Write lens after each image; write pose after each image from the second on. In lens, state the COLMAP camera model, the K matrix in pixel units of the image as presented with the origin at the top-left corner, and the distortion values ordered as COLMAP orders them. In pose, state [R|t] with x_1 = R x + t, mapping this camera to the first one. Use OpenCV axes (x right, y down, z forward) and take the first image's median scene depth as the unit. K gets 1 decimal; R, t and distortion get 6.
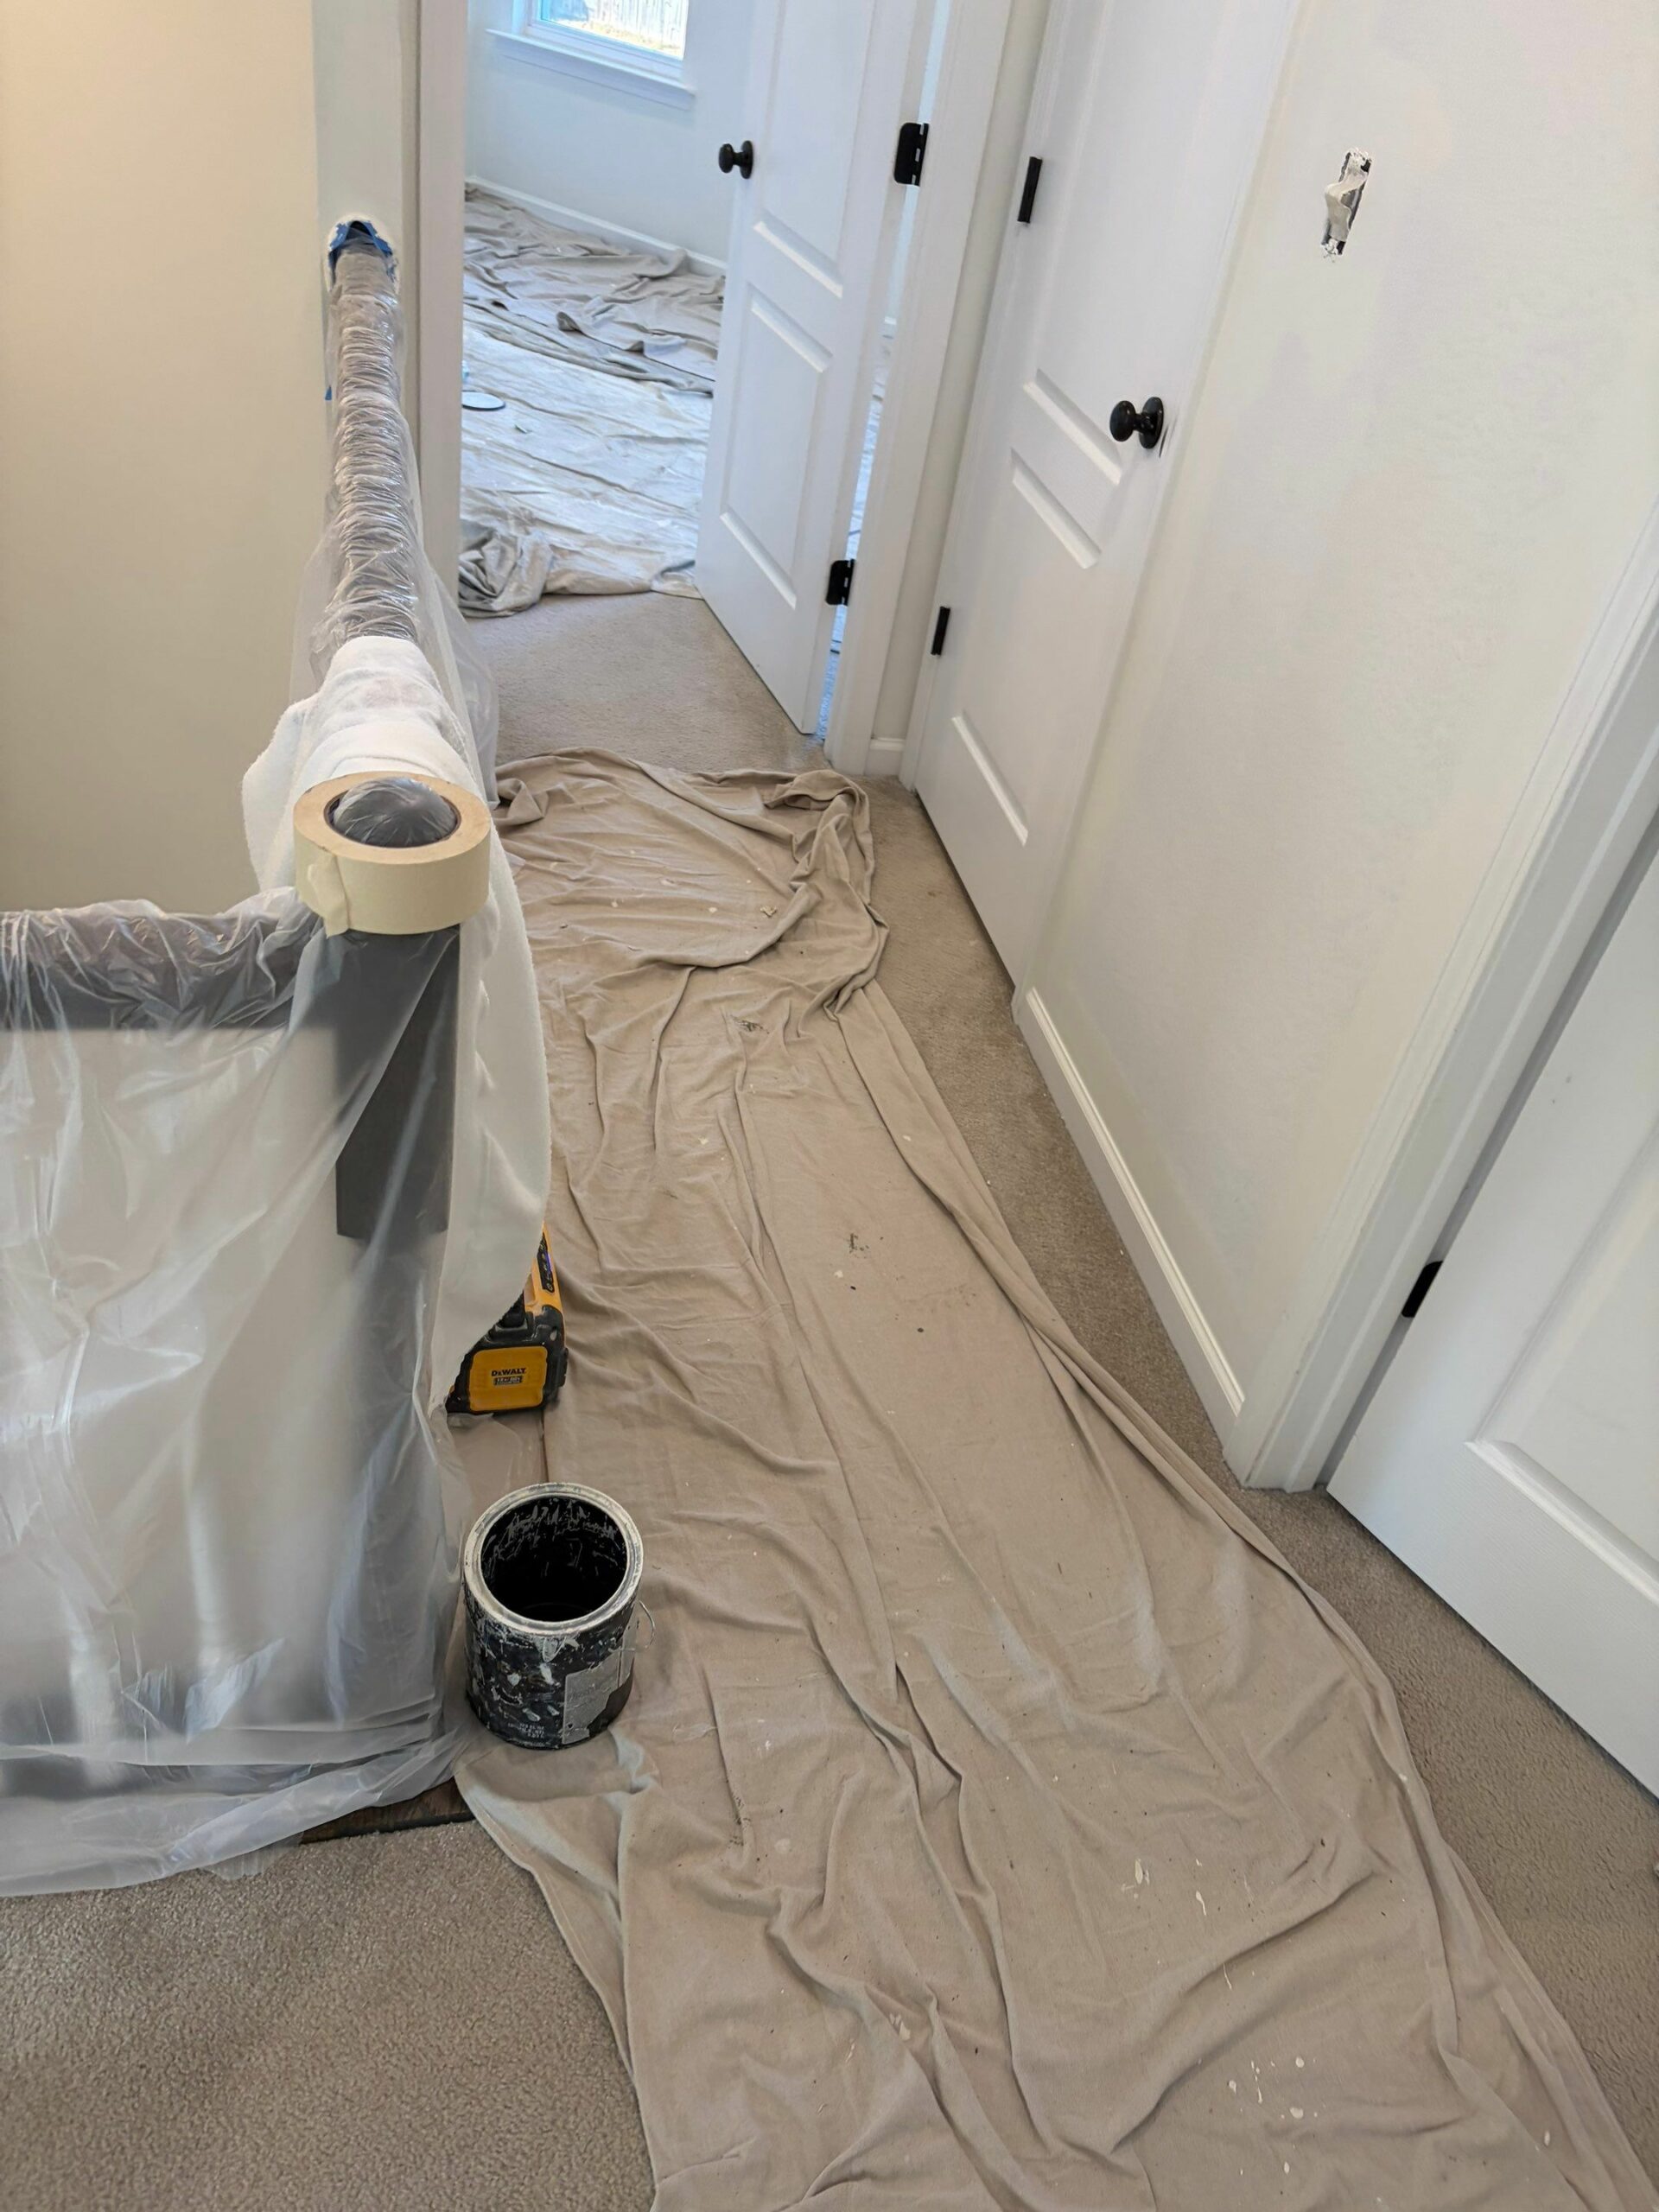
lens RADIAL K [[1663.6, 0, 829.9], [0, 1663.6, 1105.7], [0, 0, 1]] dist [0.009771, -0.005927]
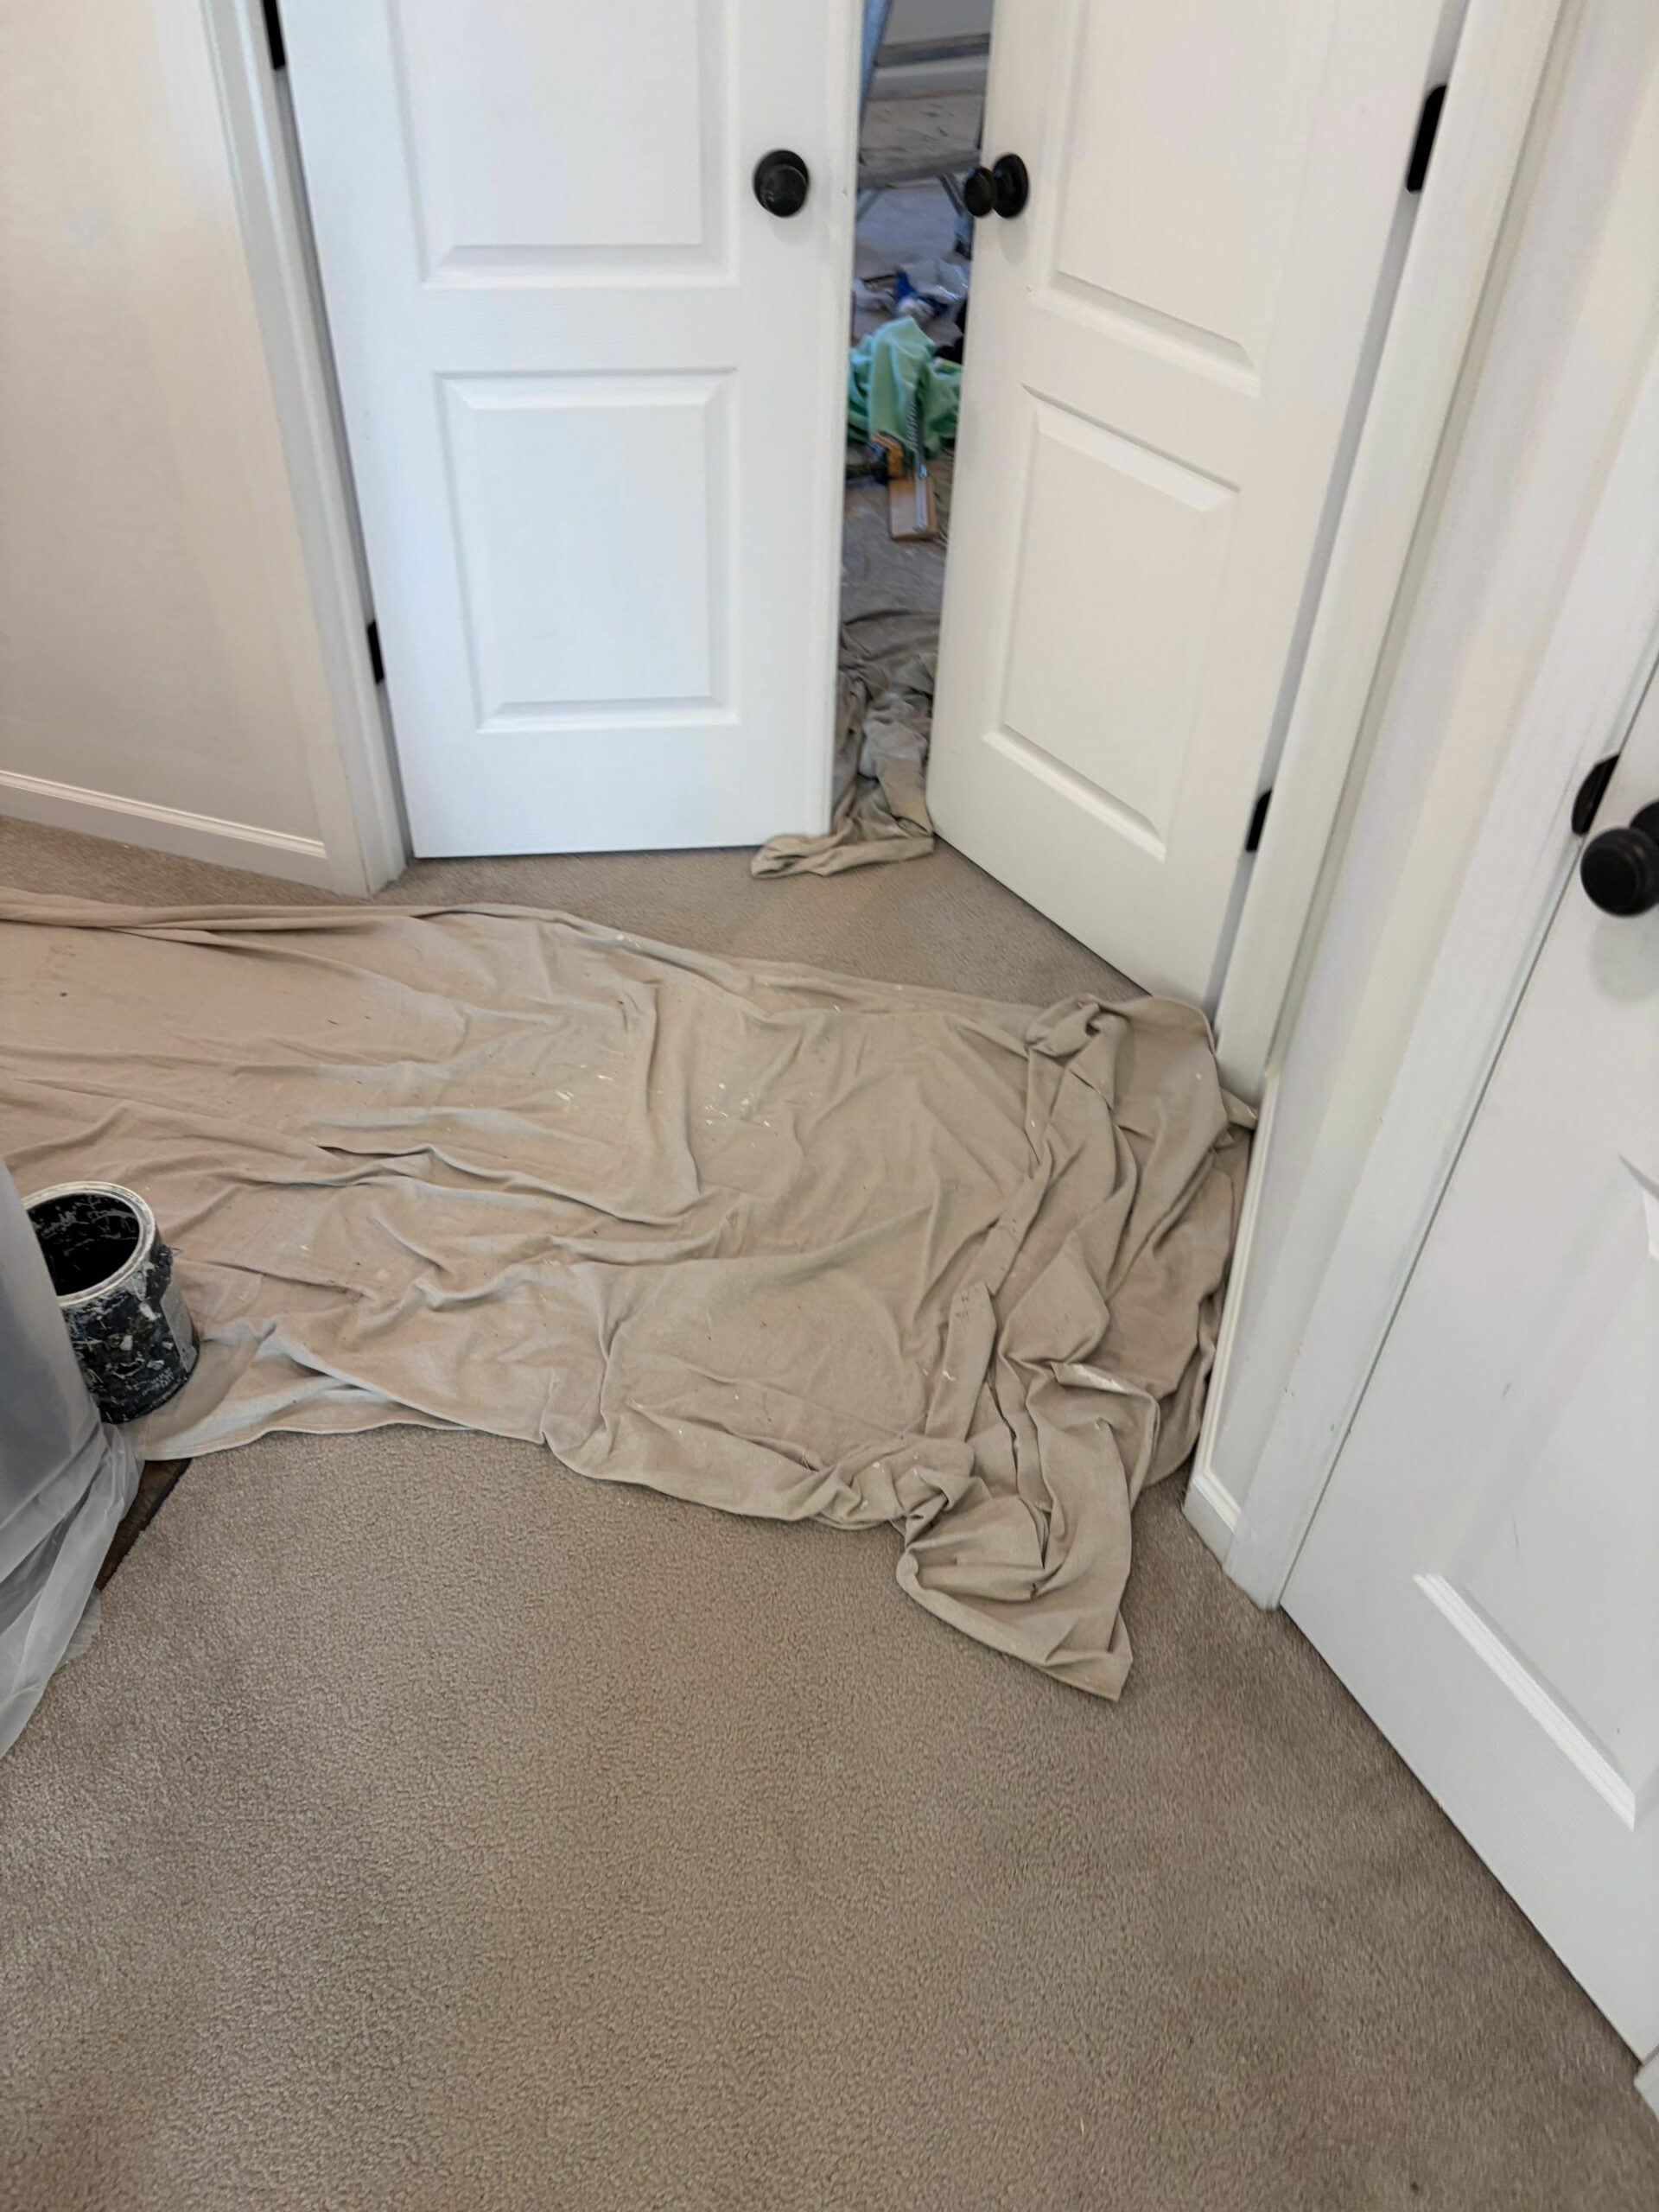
lens RADIAL K [[1663.6, 0, 829.9], [0, 1663.6, 1105.7], [0, 0, 1]] dist [0.009771, -0.005927]
pose [[0.489728, -0.685483, 0.538776, -0.444806], [0.569126, 0.719471, 0.398067, 0.060751], [-0.660502, 0.111687, 0.742471, -0.128164]]
